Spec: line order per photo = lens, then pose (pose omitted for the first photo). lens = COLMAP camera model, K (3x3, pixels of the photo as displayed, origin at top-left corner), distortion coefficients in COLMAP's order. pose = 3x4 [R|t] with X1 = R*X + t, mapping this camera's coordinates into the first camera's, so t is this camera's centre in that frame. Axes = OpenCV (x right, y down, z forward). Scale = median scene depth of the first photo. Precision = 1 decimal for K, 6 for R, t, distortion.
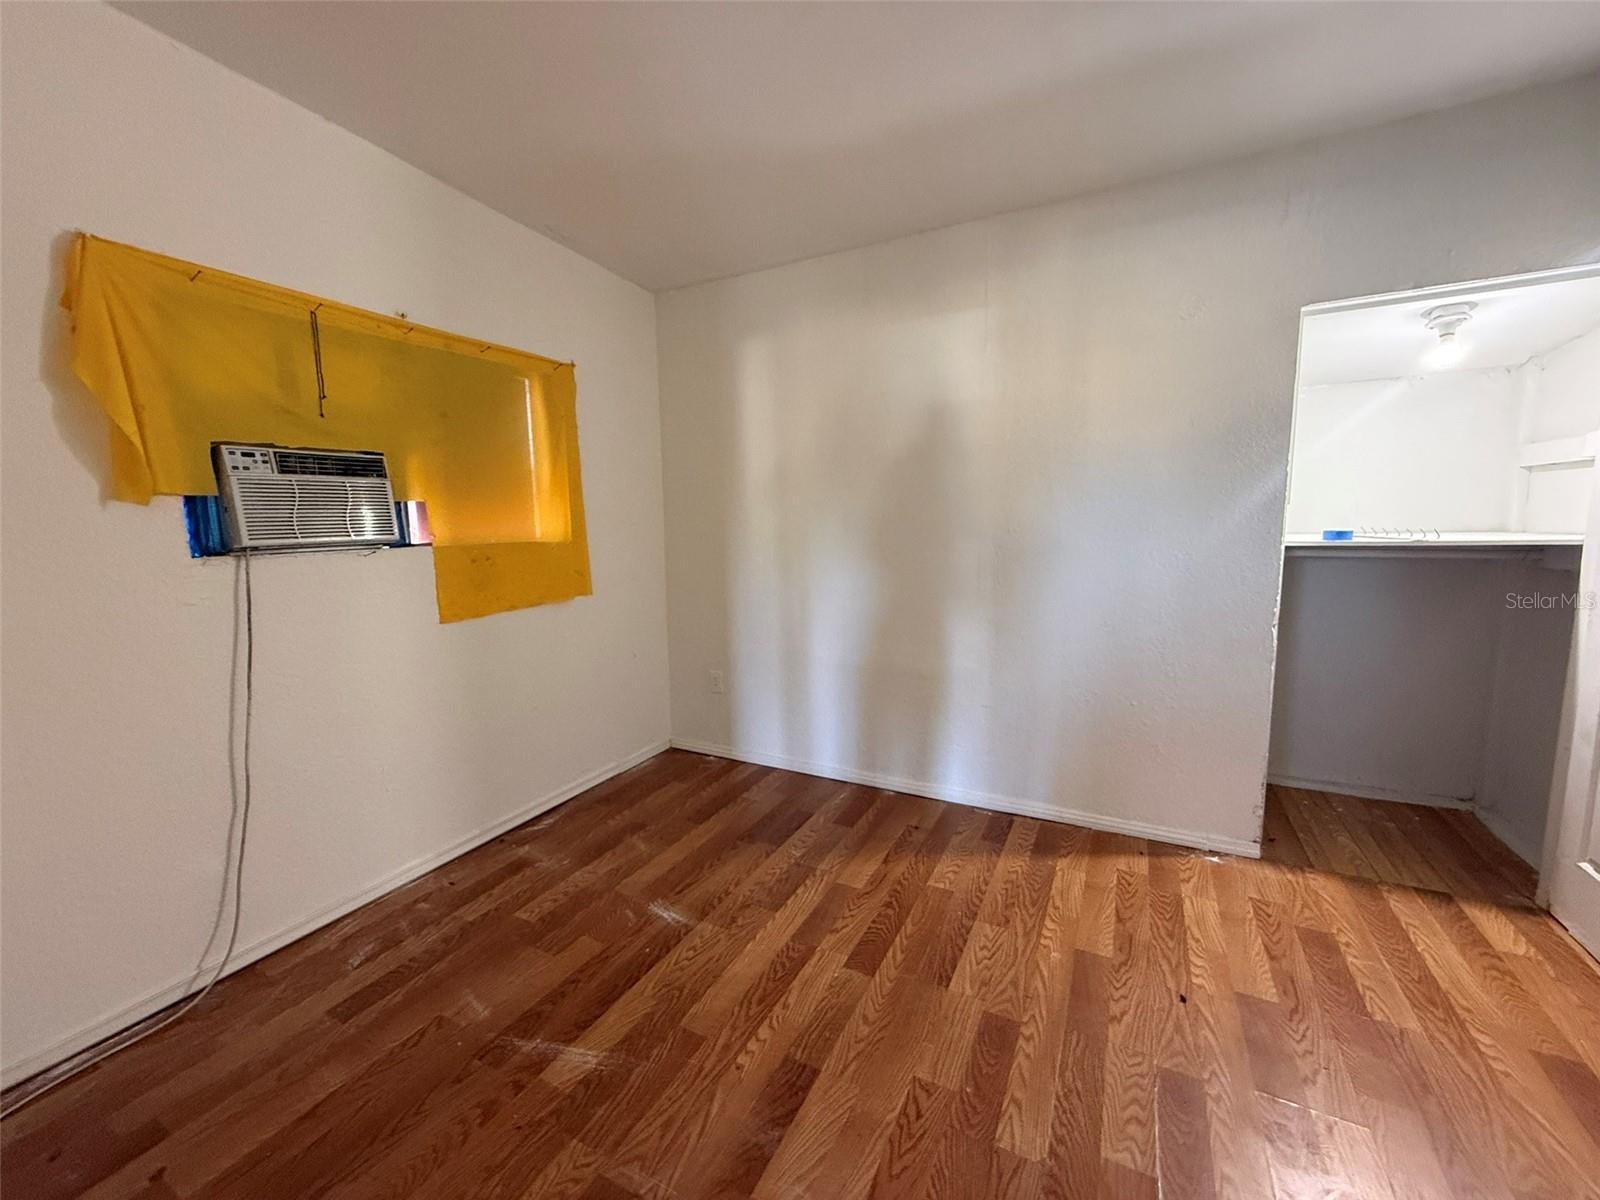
lens RADIAL K [[638.4, 0, 797.5], [0, 638.4, 595.5], [0, 0, 1]] dist [-0.000914, 0.000015]
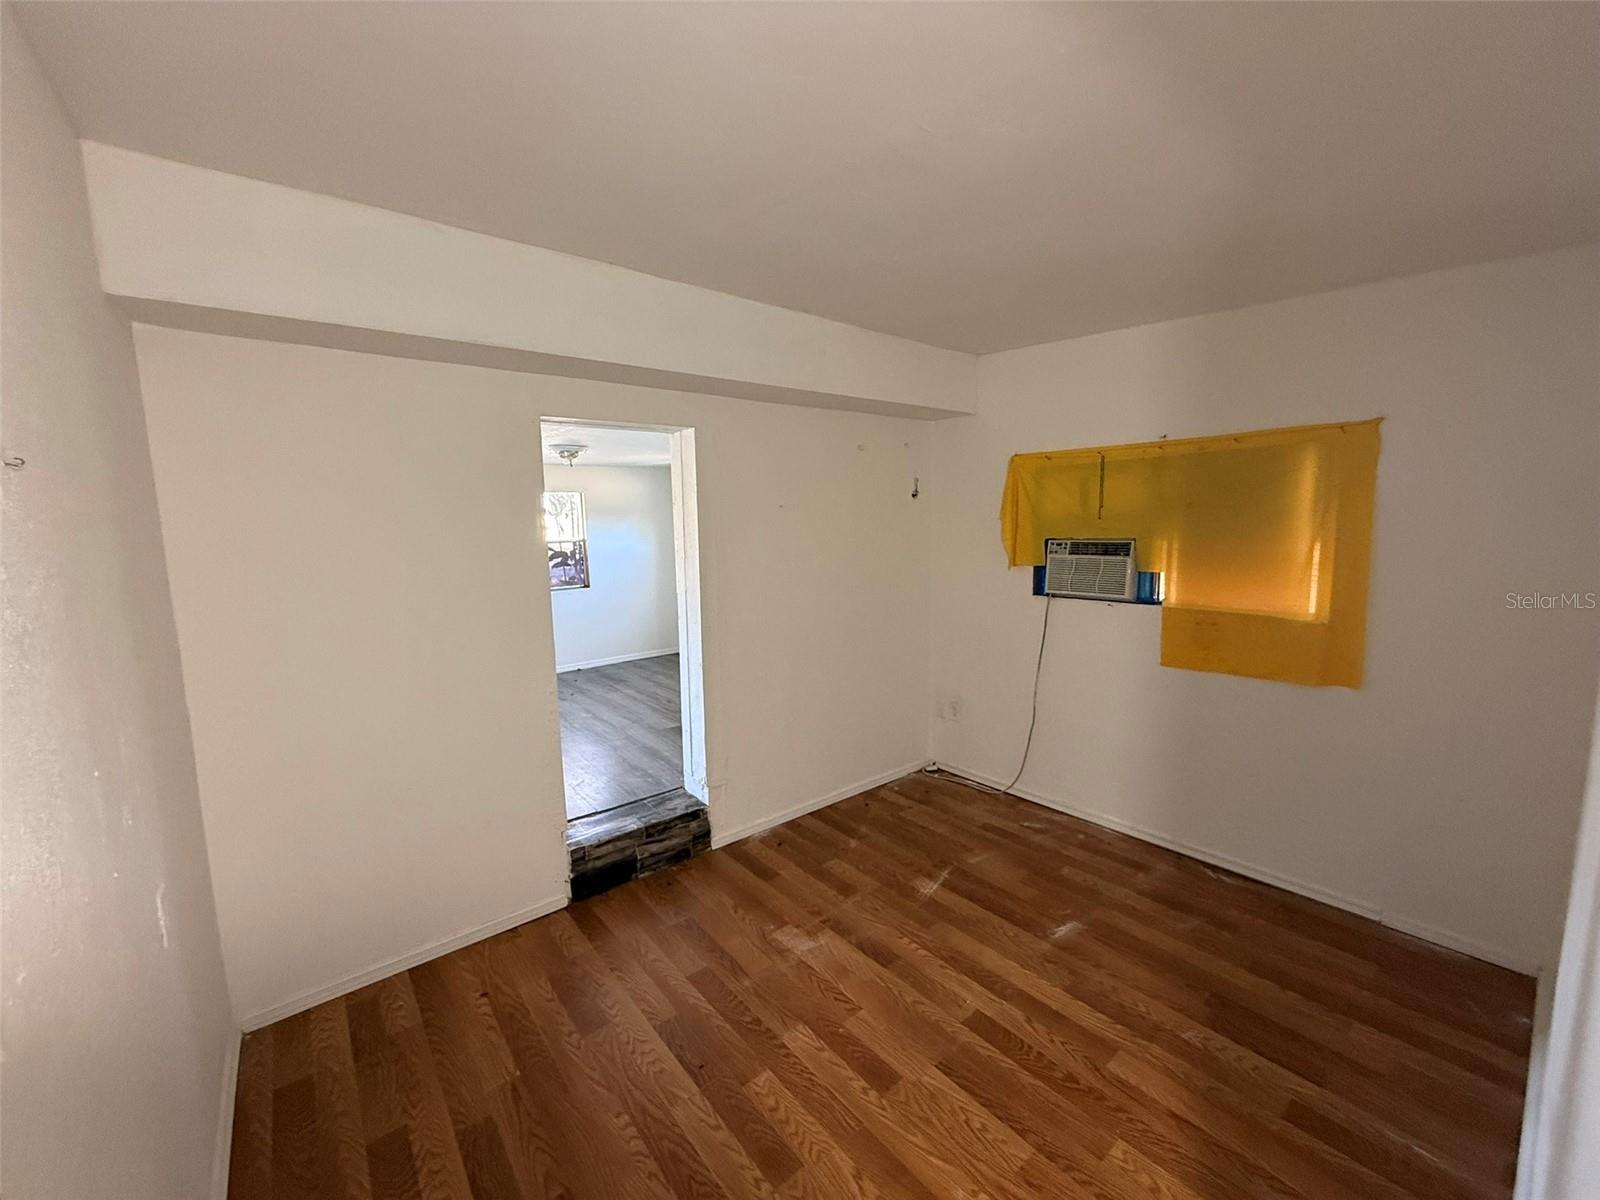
lens RADIAL K [[634.6, 0, 795.3], [0, 634.6, 598.1], [0, 0, 1]] dist [0.000605, 0.000152]
pose [[-0.394335, 0.139589, -0.908303, 1.032555], [-0.080300, 0.979381, 0.185375, -0.313029], [0.915452, 0.146036, -0.374995, 0.904911]]
